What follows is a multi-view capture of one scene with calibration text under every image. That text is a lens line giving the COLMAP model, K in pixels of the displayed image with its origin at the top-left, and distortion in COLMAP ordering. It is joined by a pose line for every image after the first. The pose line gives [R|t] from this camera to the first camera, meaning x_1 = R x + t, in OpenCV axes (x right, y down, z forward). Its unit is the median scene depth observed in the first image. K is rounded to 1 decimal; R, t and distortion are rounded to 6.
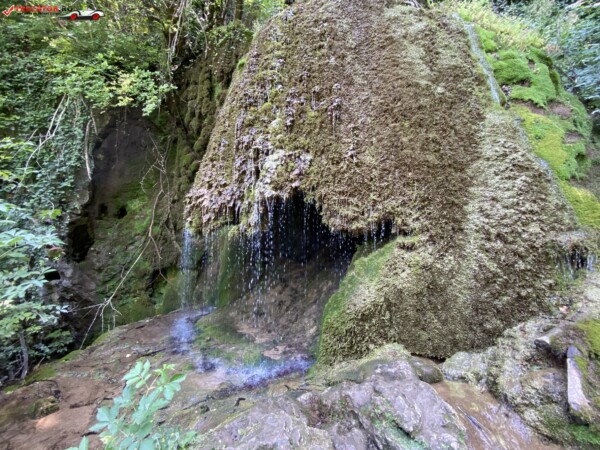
lens RADIAL K [[244.8, 0, 297.6], [0, 244.8, 225.5], [0, 0, 1]] dist [0.016222, -0.017566]
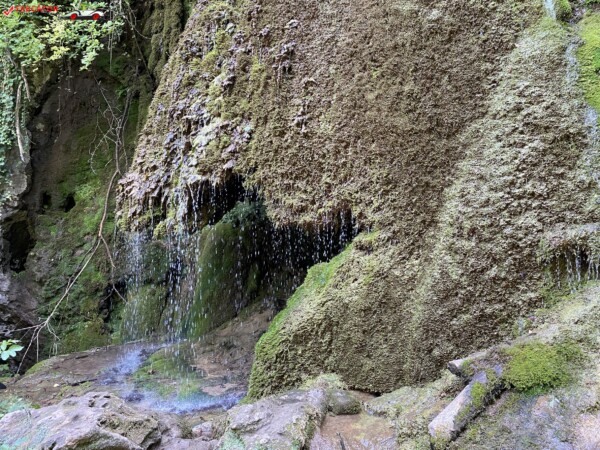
lens RADIAL K [[460.9, 0, 300.5], [0, 460.9, 221.2], [0, 0, 1]] dist [0.036561, -0.035143]
pose [[0.973376, -0.013677, -0.228808, 0.490956], [0.016416, 0.999815, 0.010071, -0.005694], [0.228628, -0.013559, 0.973420, -0.316752]]
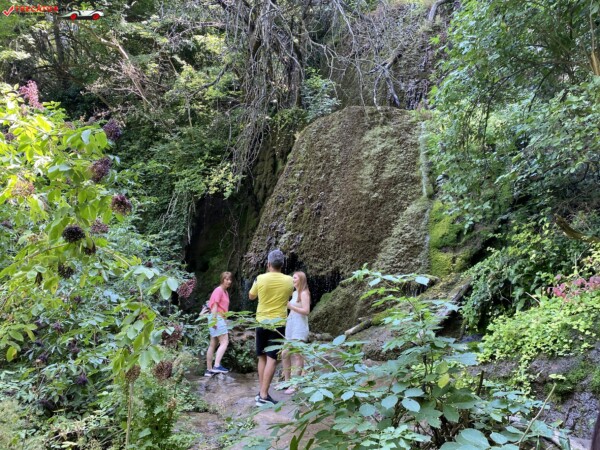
lens RADIAL K [[460.9, 0, 303.4], [0, 460.9, 228.1], [0, 0, 1]] dist [0.036561, -0.035143]
pose [[0.929551, -0.025101, -0.367837, 1.245825], [-0.029473, 0.989428, -0.141999, 0.137716], [0.367513, 0.142837, 0.918984, -2.022231]]
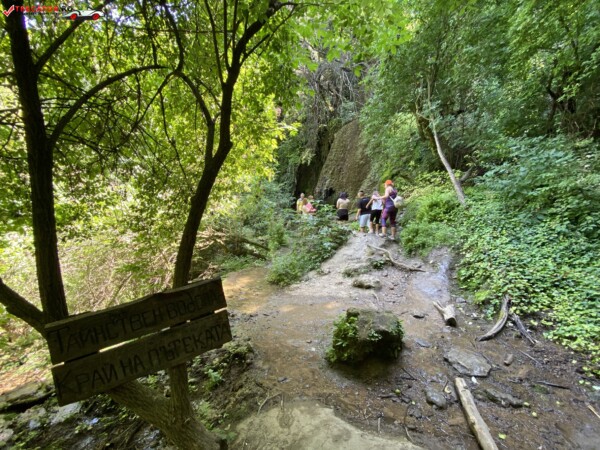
lens RADIAL K [[244.8, 0, 296.6], [0, 244.8, 227.3], [0, 0, 1]] dist [0.016222, -0.017566]
pose [[0.782195, 0.048341, -0.621155, 2.316404], [0.019983, 0.994526, 0.102562, 0.112397], [0.622713, -0.092636, 0.776947, -3.008279]]
